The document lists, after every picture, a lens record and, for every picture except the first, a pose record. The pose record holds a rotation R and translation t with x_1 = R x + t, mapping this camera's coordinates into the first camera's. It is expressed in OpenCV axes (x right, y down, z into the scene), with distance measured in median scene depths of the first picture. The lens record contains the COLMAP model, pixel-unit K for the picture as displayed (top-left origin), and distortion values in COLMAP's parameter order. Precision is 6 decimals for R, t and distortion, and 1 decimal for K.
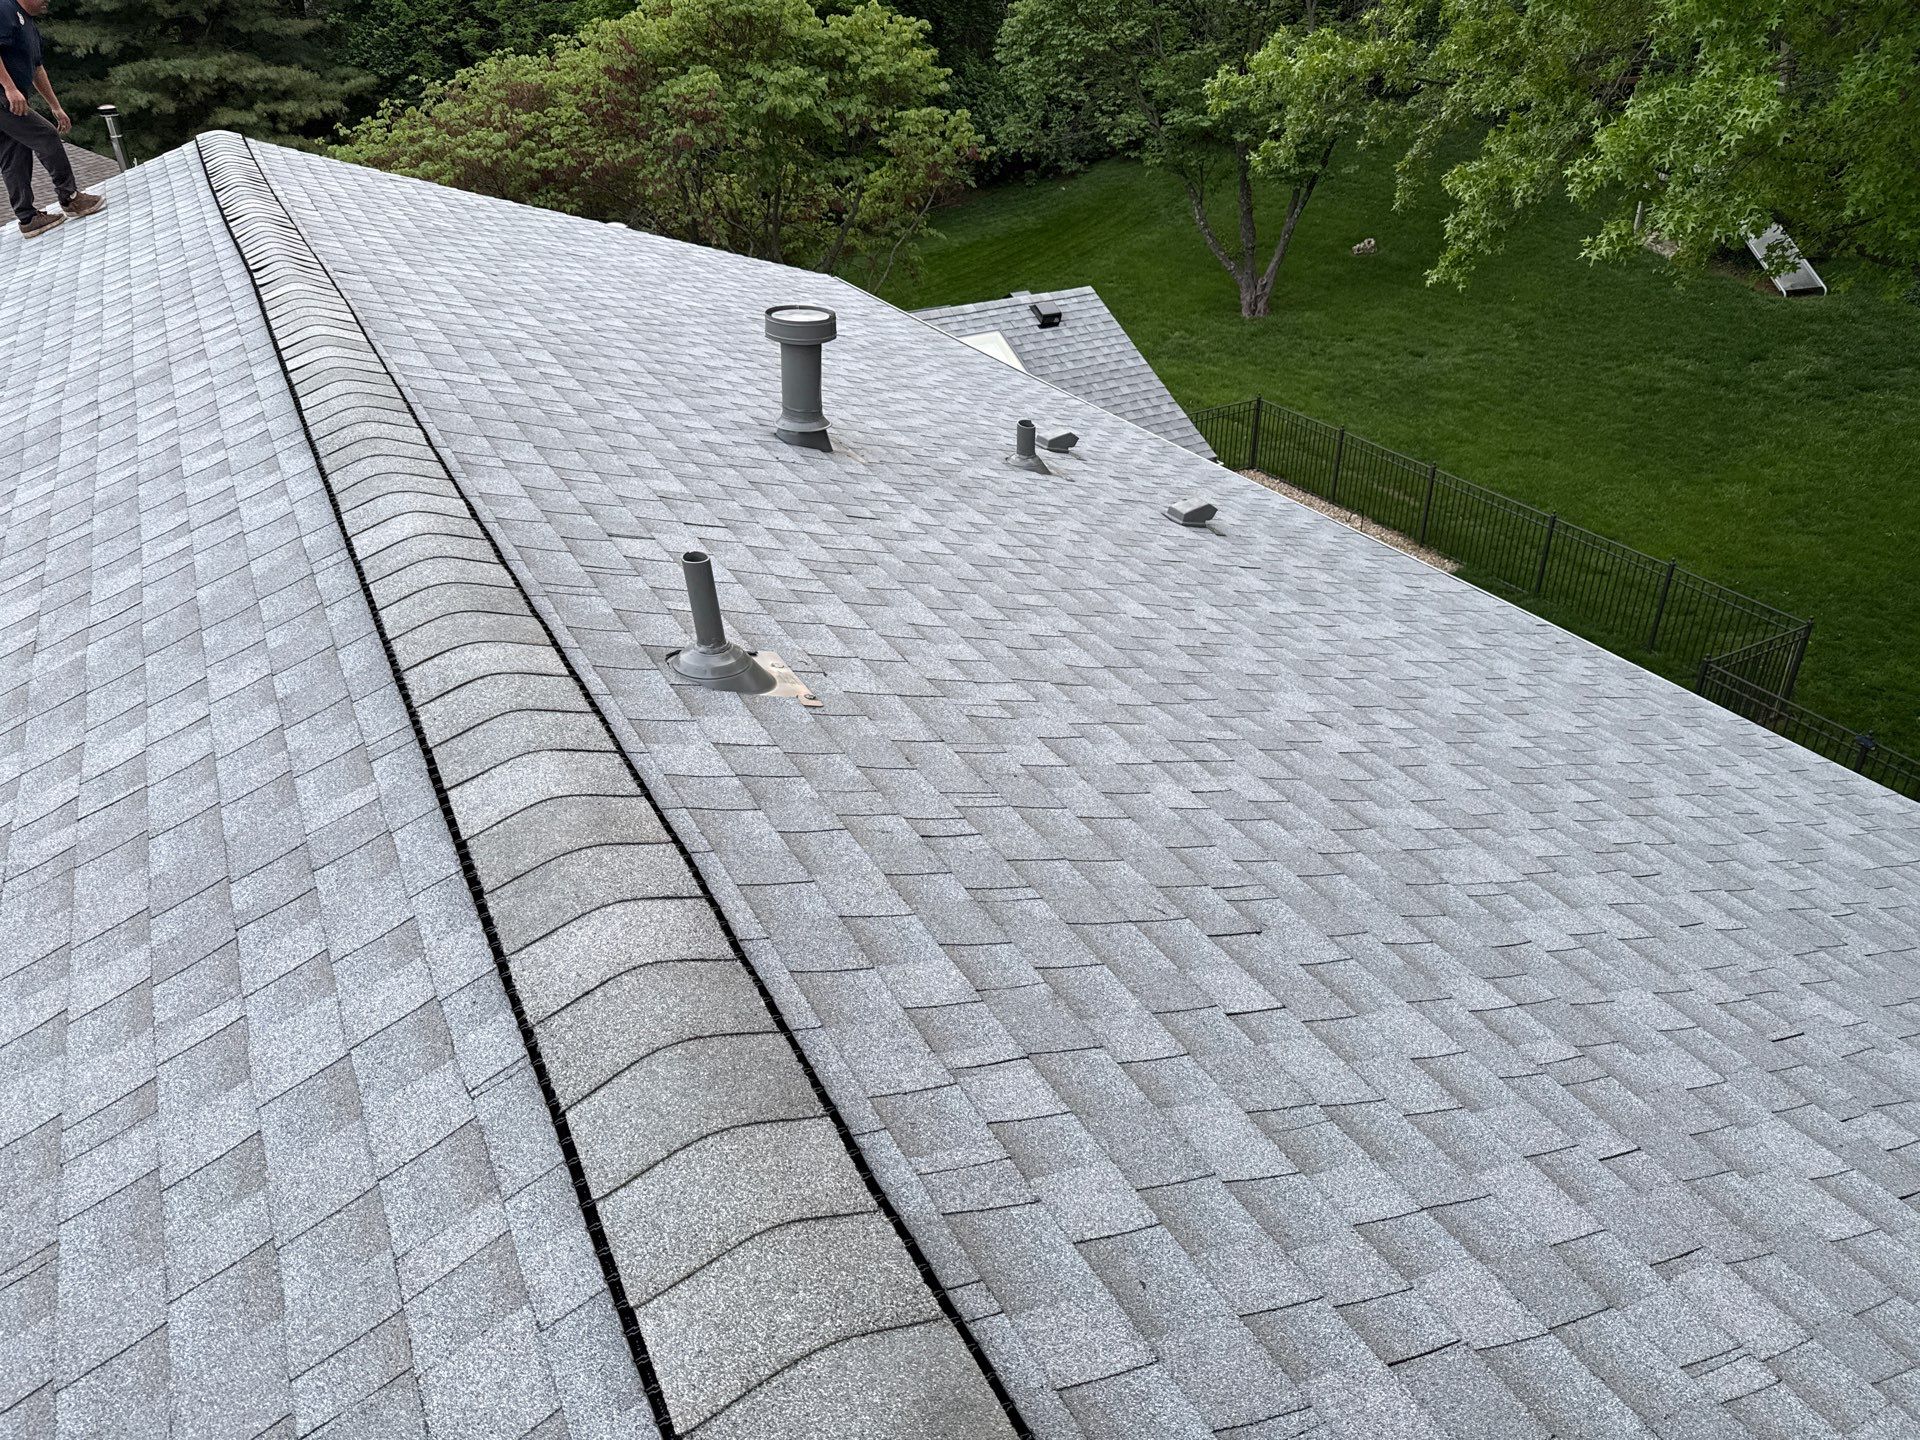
lens RADIAL K [[1370.2, 0, 954.7], [0, 1370.2, 711.7], [0, 0, 1]] dist [0.101319, -0.102338]
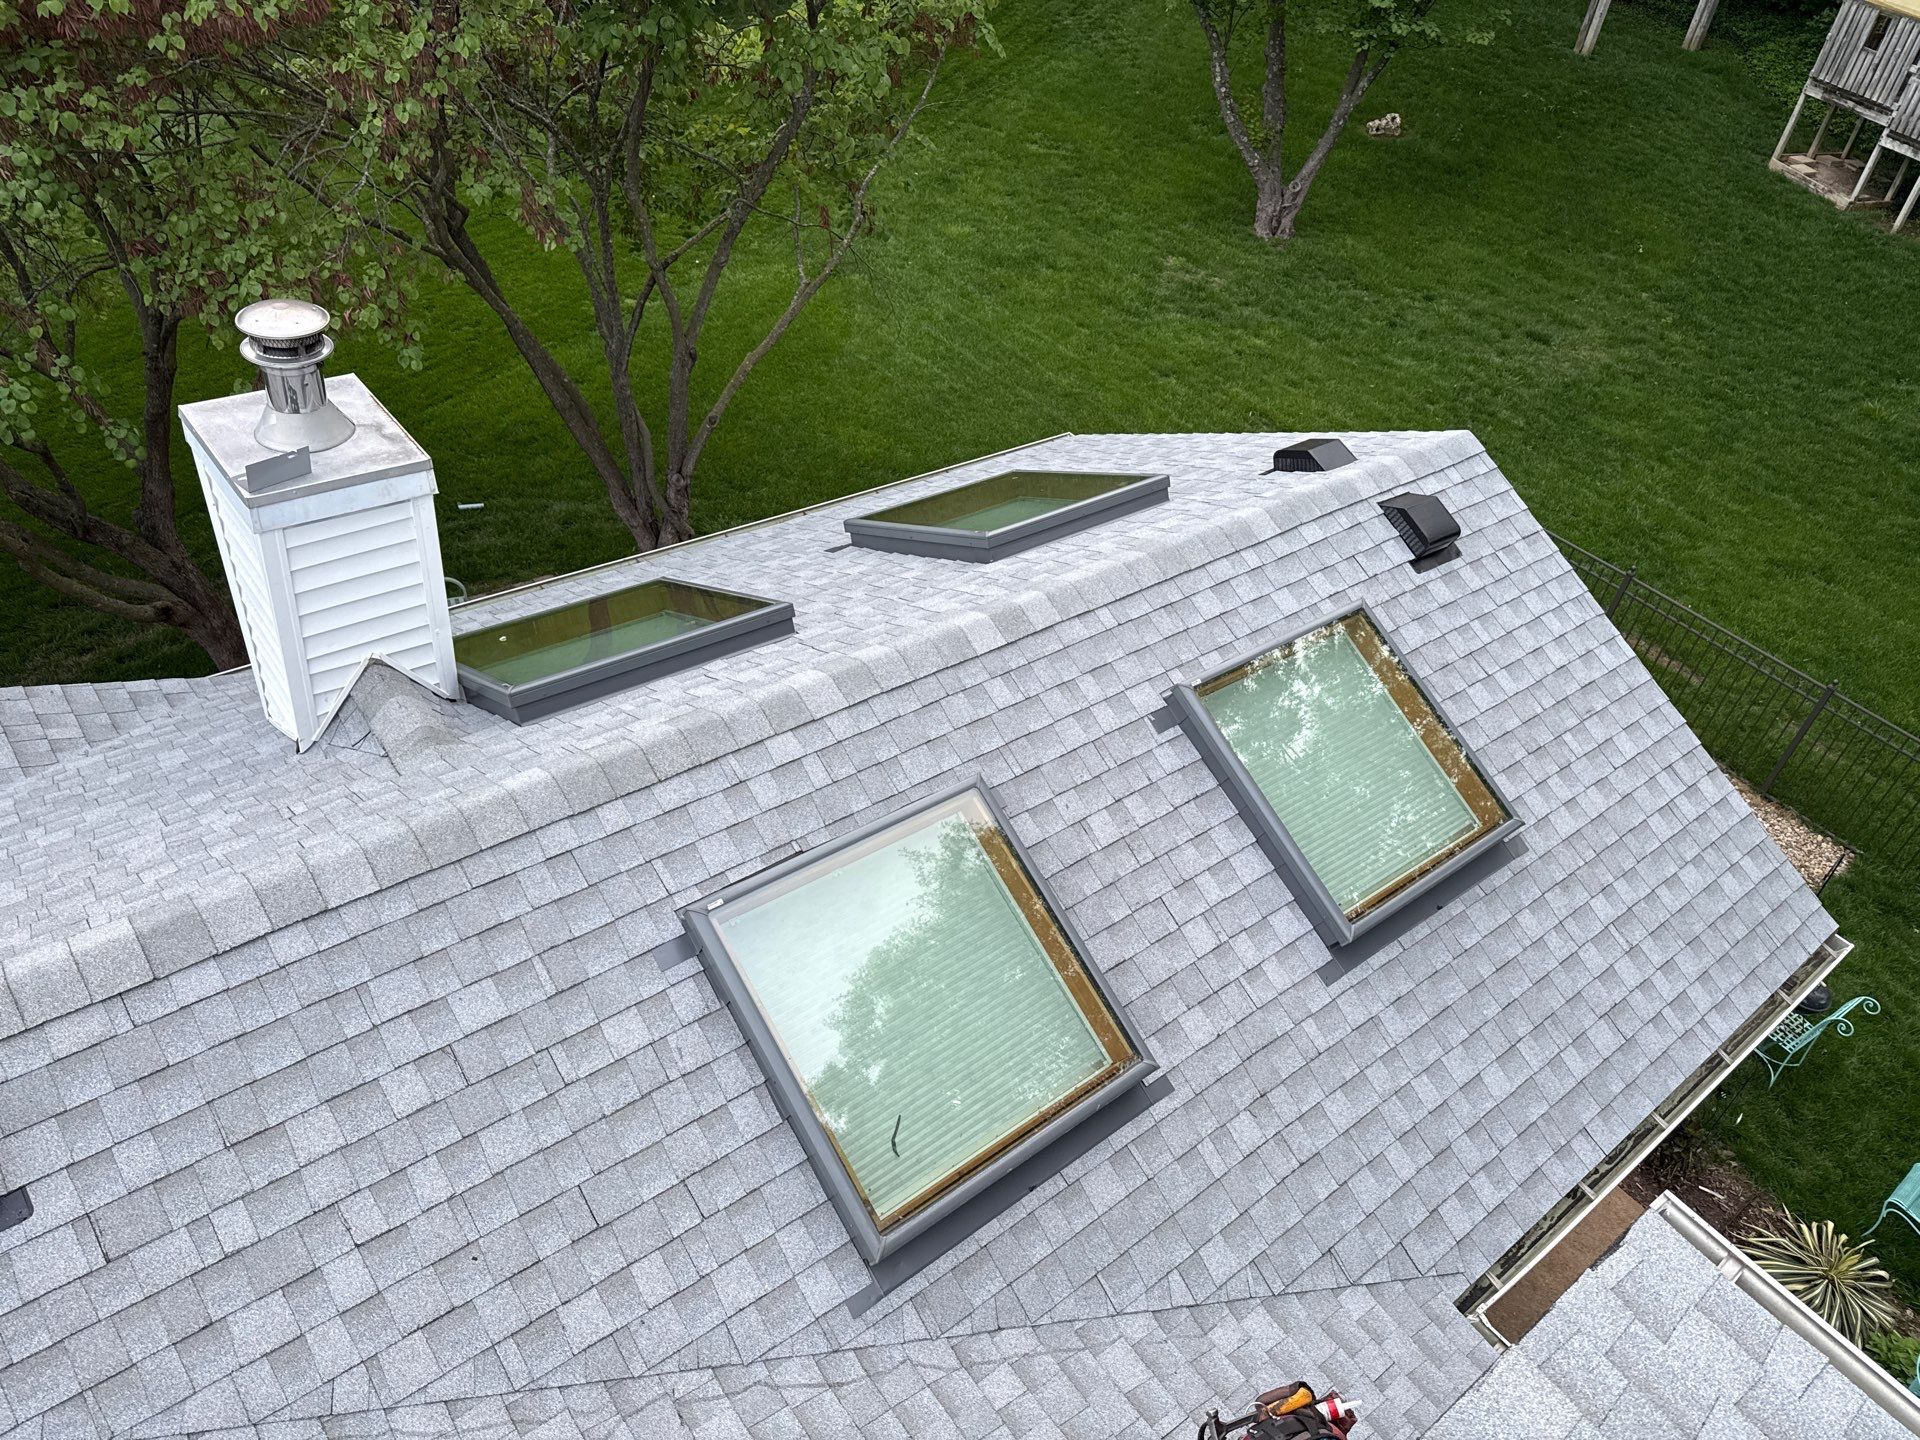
lens RADIAL K [[1370.2, 0, 964.6], [0, 1370.2, 713.1], [0, 0, 1]] dist [0.101319, -0.102338]
pose [[0.973474, -0.008964, 0.228621, -0.295485], [-0.029788, 0.985762, 0.165485, -0.546971], [-0.226849, -0.167906, 0.959347, 1.146985]]
